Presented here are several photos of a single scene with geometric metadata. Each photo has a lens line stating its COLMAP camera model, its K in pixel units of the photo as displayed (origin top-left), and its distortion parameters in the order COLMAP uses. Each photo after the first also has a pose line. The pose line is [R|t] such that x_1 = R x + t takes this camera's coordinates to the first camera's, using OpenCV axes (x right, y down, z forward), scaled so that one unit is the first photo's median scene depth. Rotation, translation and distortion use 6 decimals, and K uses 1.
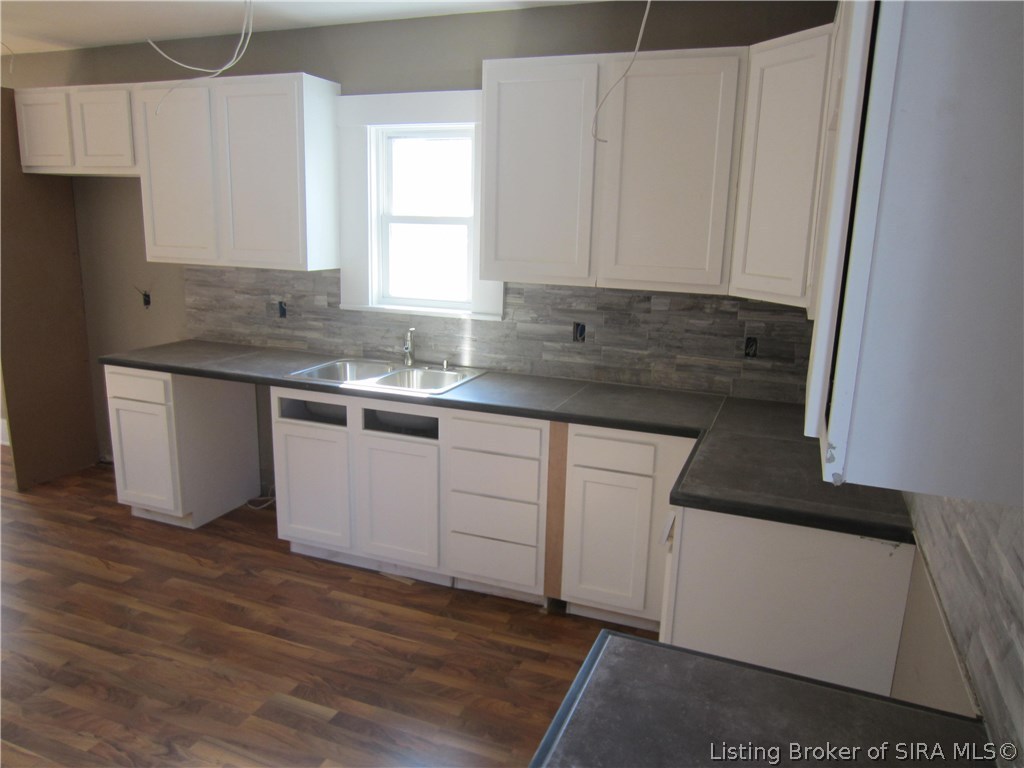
lens RADIAL K [[730.9, 0, 509.9], [0, 730.9, 382.6], [0, 0, 1]] dist [-0.023161, 0.005944]
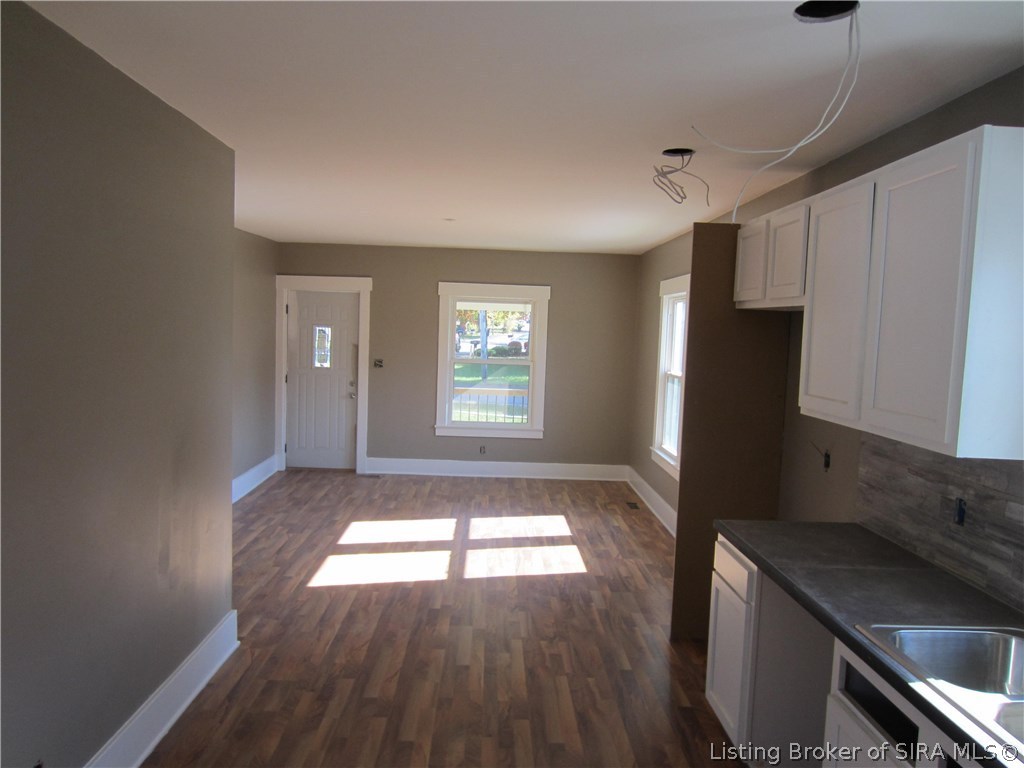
lens RADIAL K [[730.9, 0, 512.2], [0, 730.9, 380.9], [0, 0, 1]] dist [-0.023161, 0.005944]
pose [[0.392604, 0.055255, -0.918046, 0.093144], [-0.233454, 0.971488, -0.041365, -0.093537], [0.889585, 0.230562, 0.394310, 0.396952]]
